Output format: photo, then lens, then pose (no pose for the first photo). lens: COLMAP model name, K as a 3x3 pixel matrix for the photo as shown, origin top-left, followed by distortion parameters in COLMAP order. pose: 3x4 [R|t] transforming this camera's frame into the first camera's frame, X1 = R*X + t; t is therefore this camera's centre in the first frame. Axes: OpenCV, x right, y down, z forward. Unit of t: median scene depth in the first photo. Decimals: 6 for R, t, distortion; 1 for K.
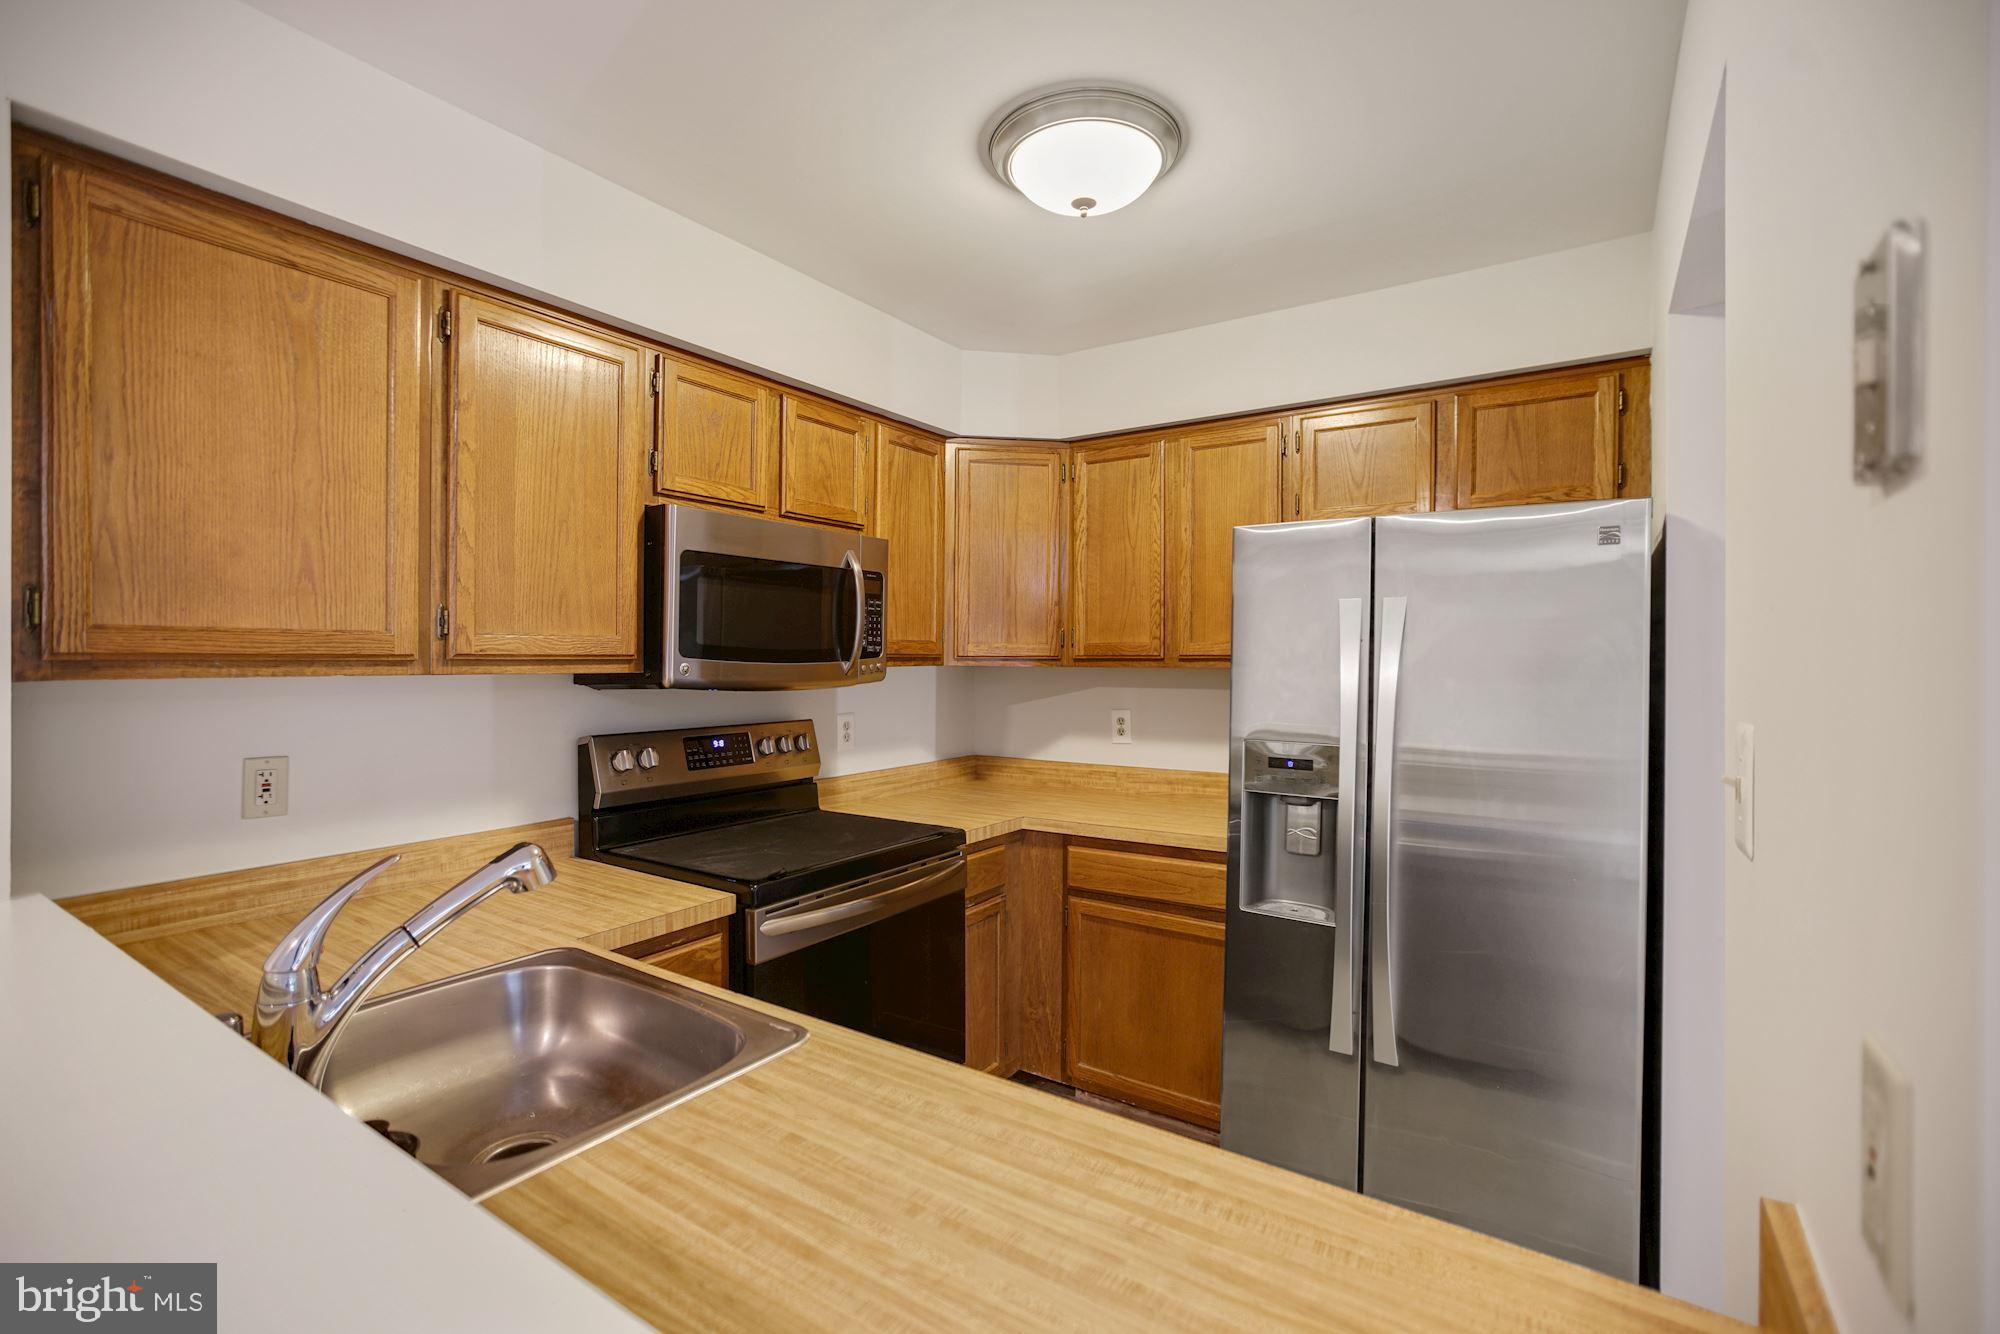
lens RADIAL K [[887.2, 0, 984.4], [0, 887.2, 658.8], [0, 0, 1]] dist [-0.017785, 0.008718]
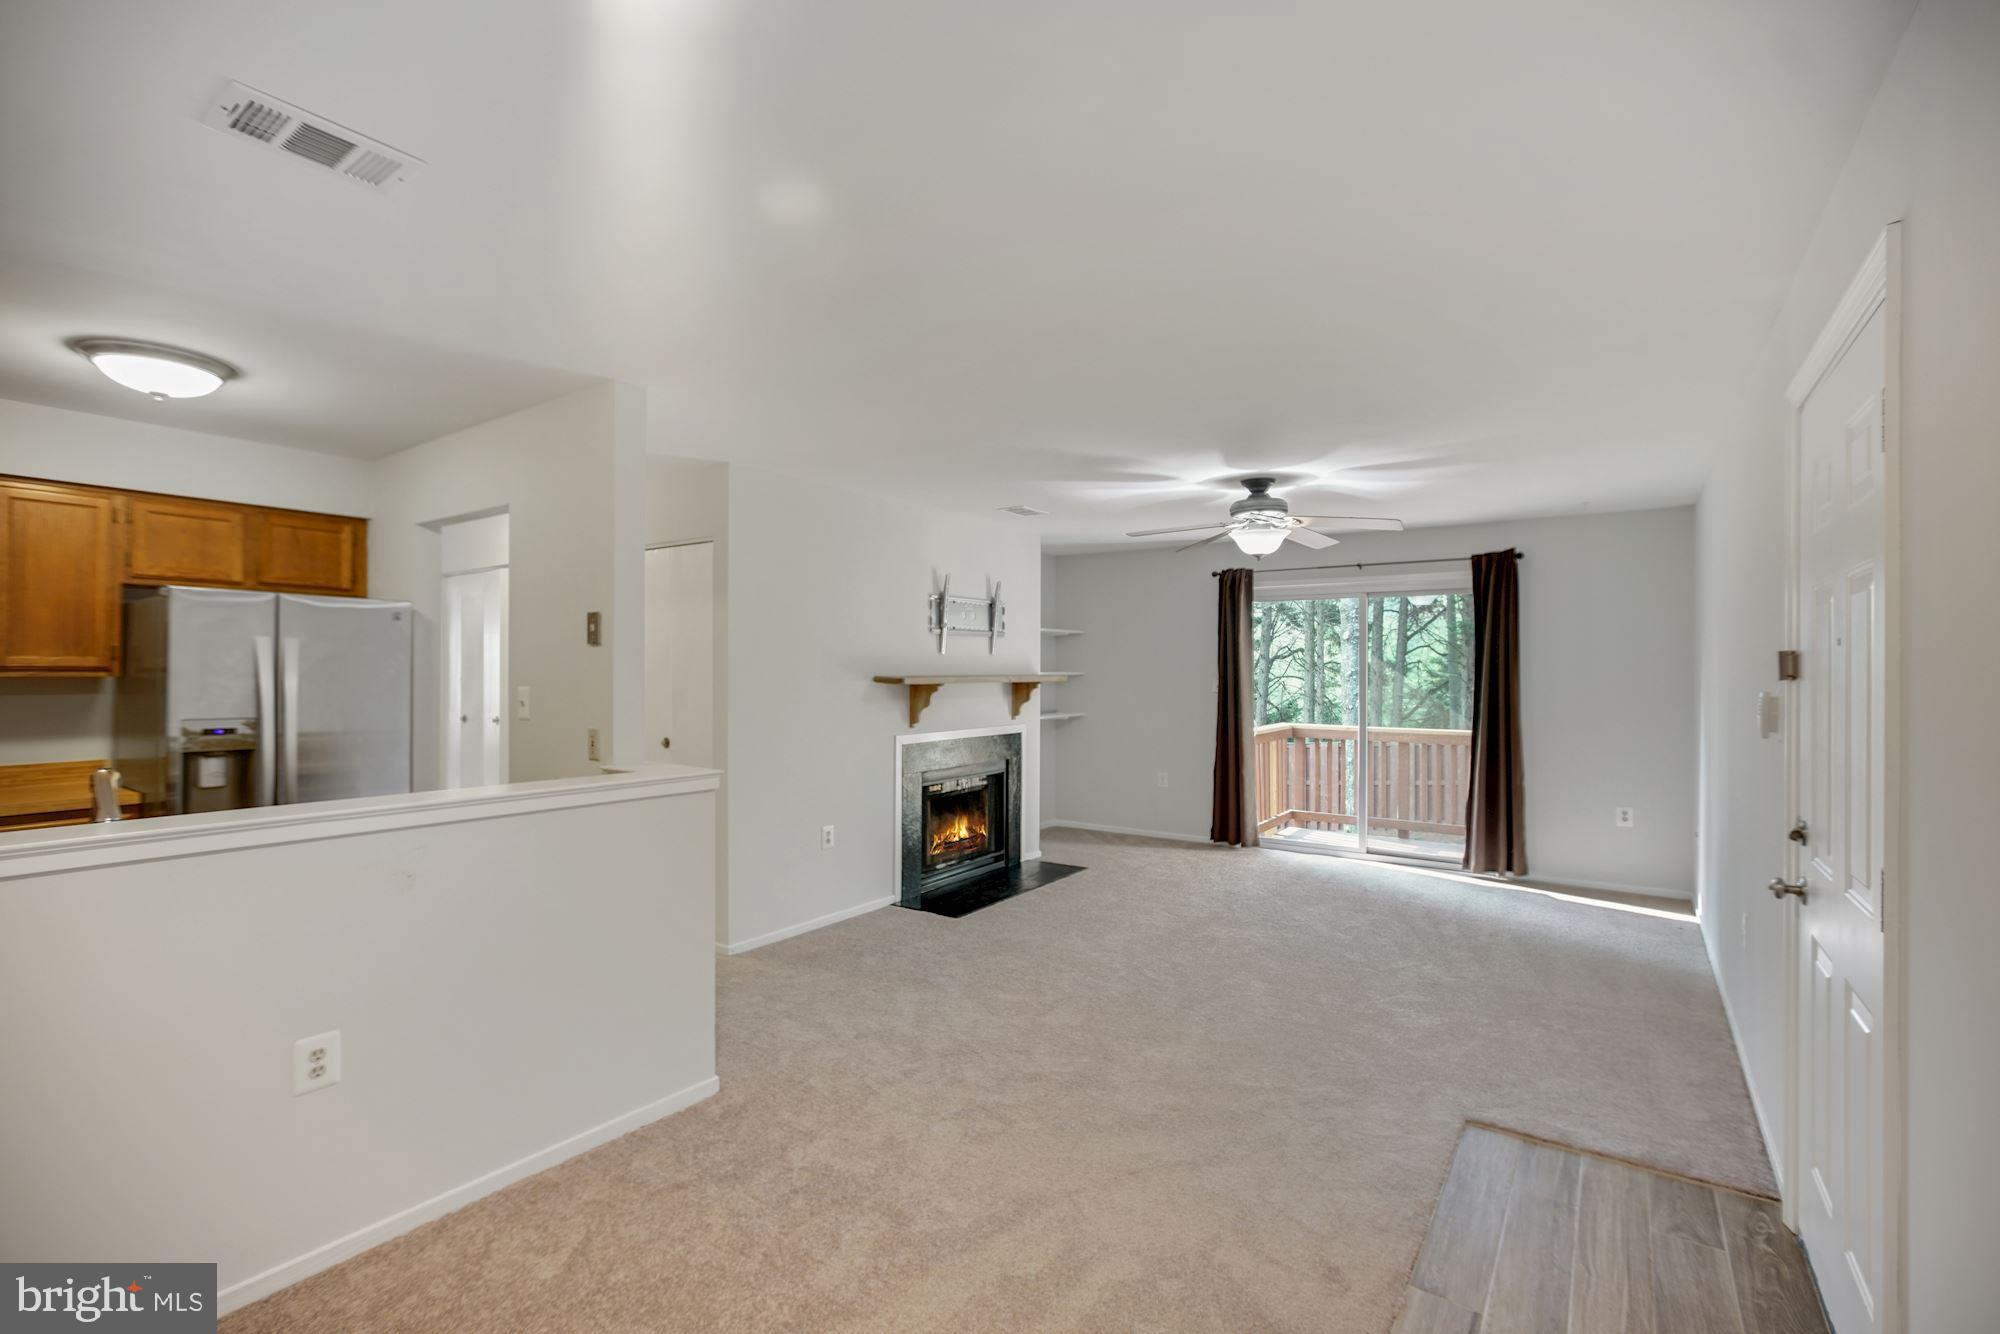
lens RADIAL K [[887.2, 0, 1007.9], [0, 887.2, 667.4], [0, 0, 1]] dist [-0.017785, 0.008718]
pose [[0.030596, 0.005712, 0.999516, -1.299872], [0.000700, 0.999983, -0.005736, 0.005912], [-0.999532, 0.000875, 0.030592, -0.560557]]
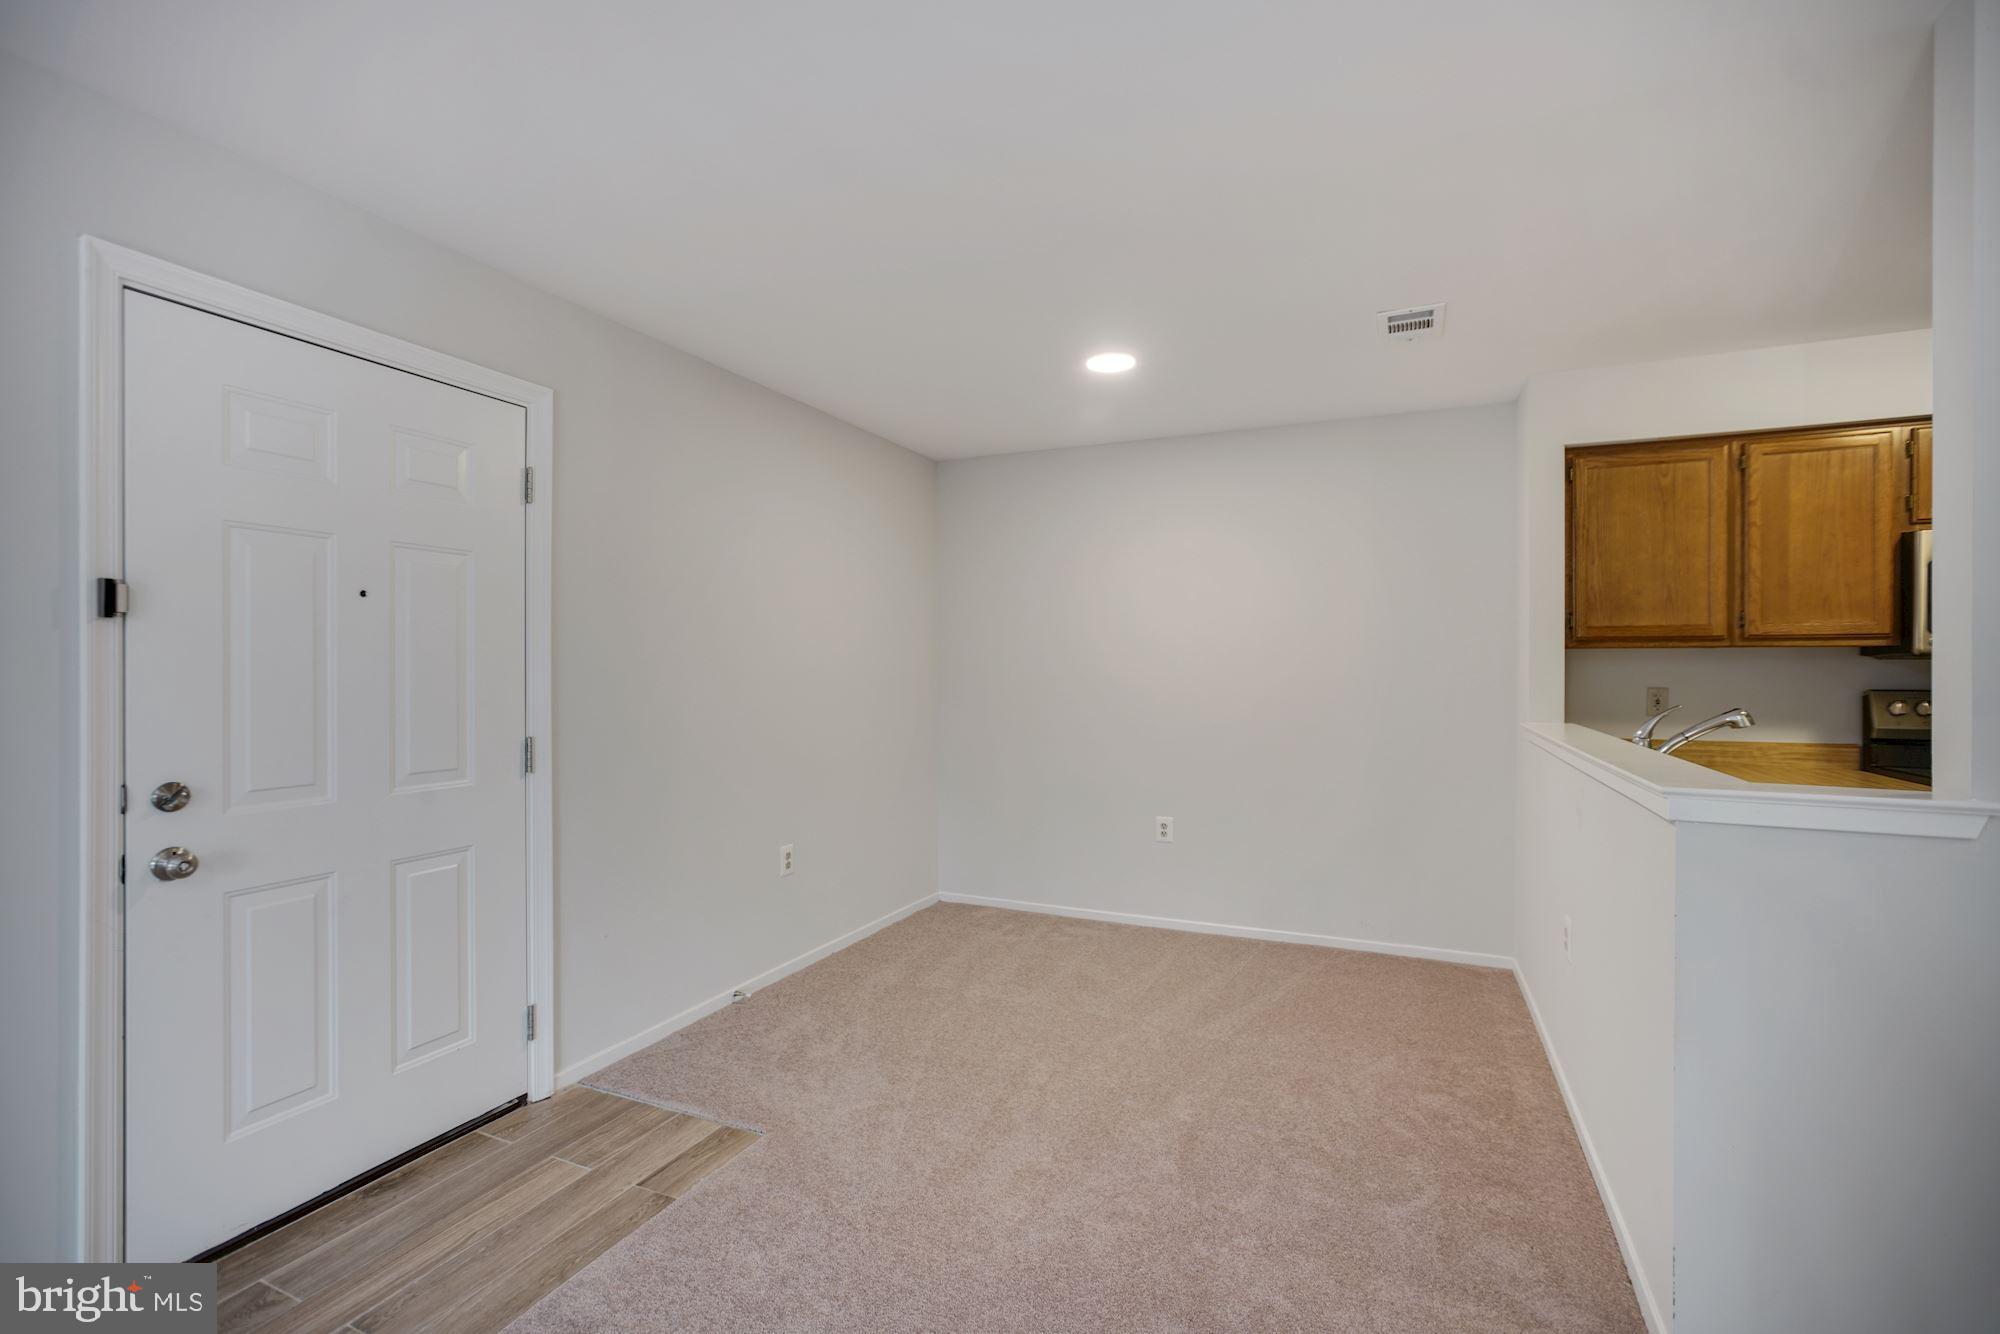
lens RADIAL K [[887.2, 0, 1008.4], [0, 887.2, 669.7], [0, 0, 1]] dist [-0.017785, 0.008718]
pose [[0.186452, 0.000278, -0.982464, 0.796310], [-0.002381, 0.999997, -0.000169, 0.060977], [0.982461, 0.002371, 0.186452, -0.757835]]
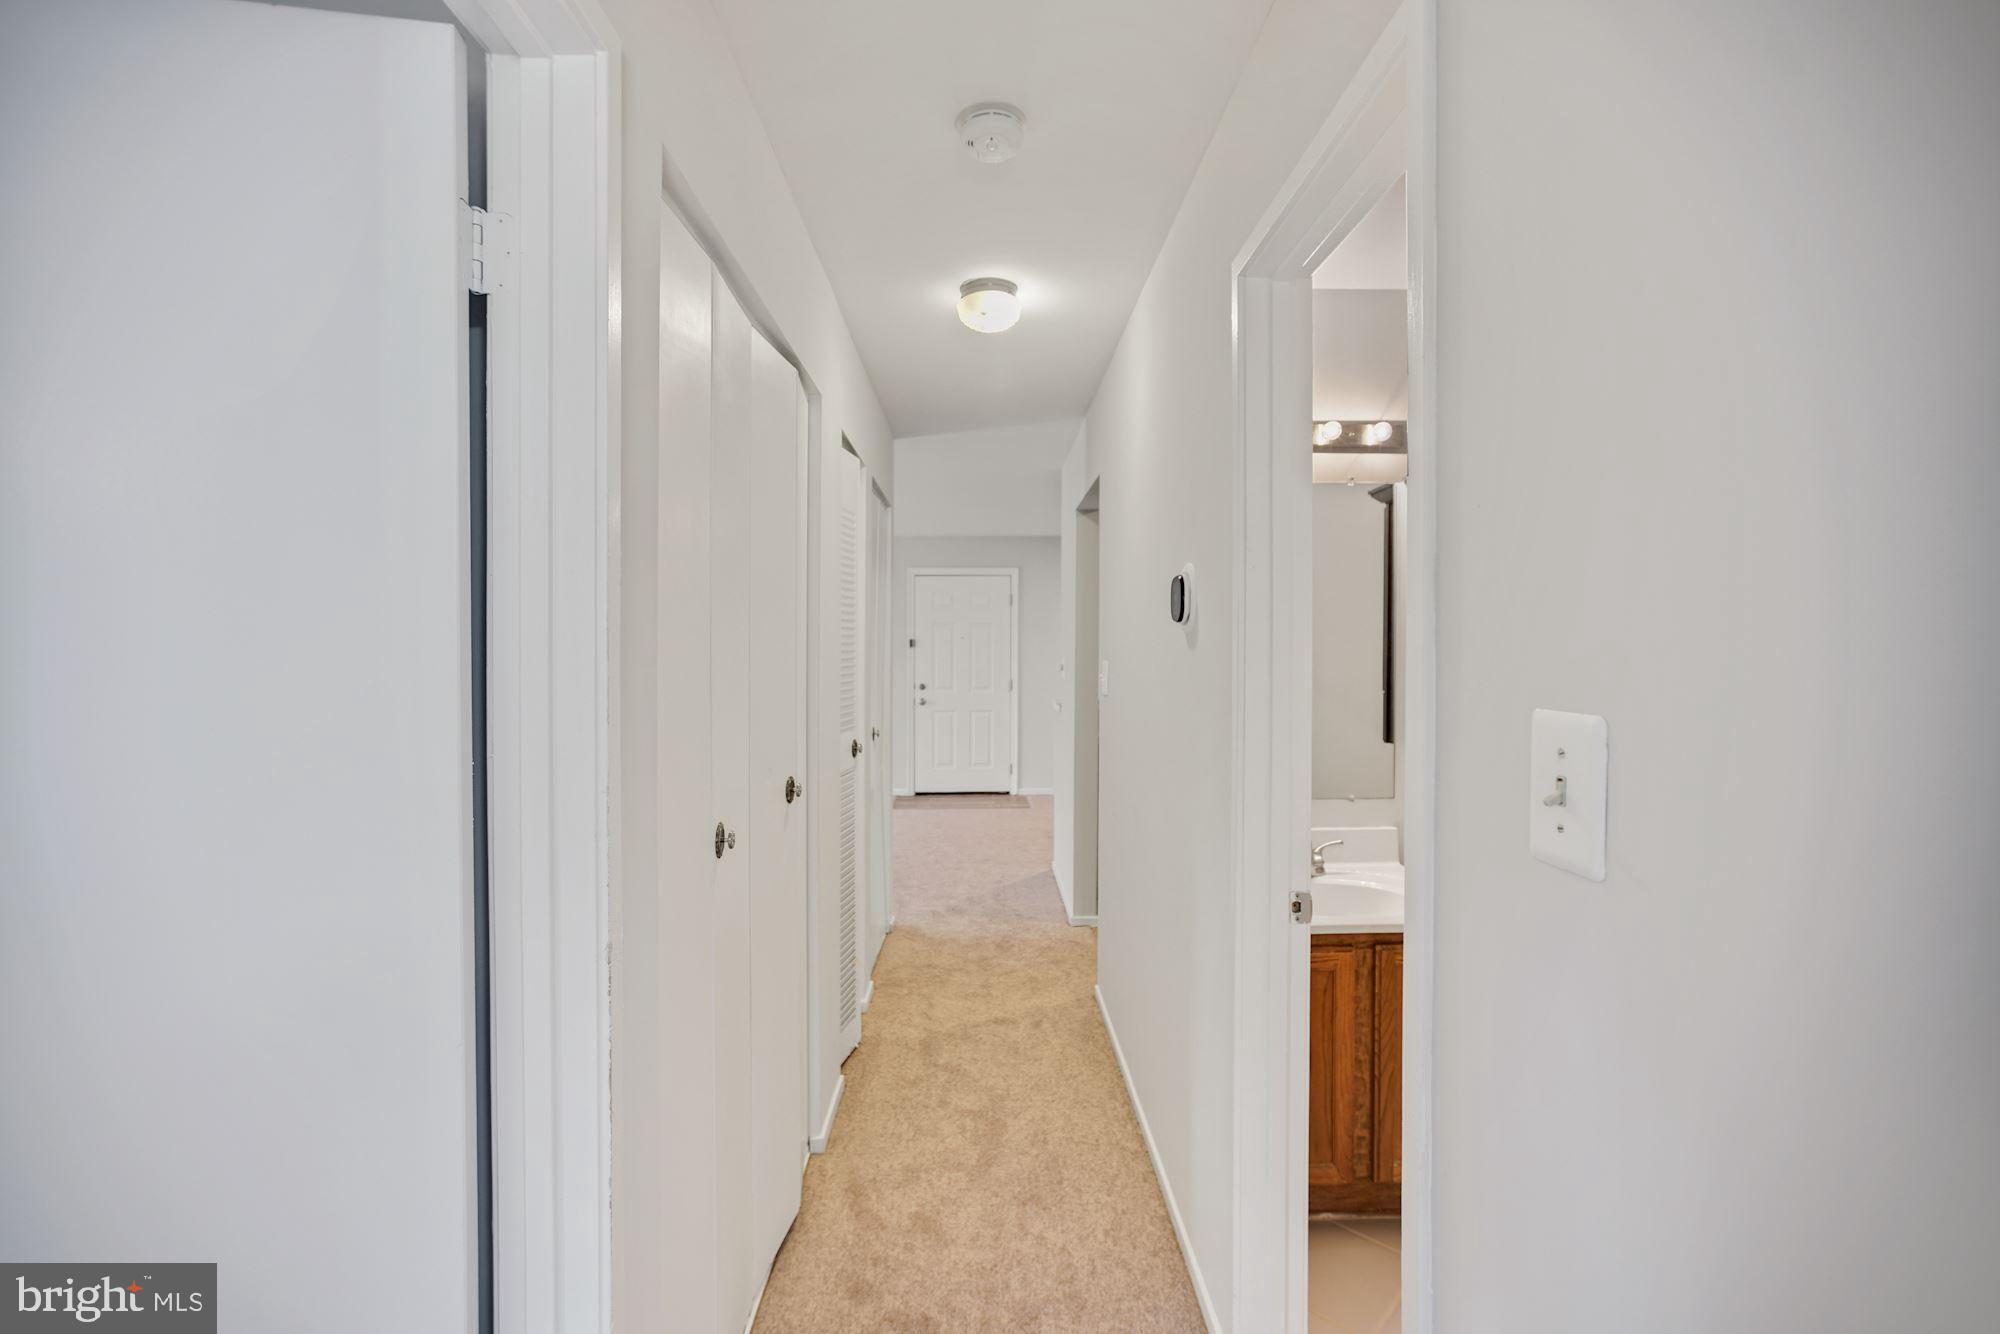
lens RADIAL K [[887.2, 0, 1012.1], [0, 887.2, 661.6], [0, 0, 1]] dist [-0.017785, 0.008718]
pose [[-0.812733, 0.009503, -0.582559, 1.789866], [0.000128, 0.999870, 0.016133, 0.012448], [0.582636, 0.013037, -0.812629, 2.133207]]
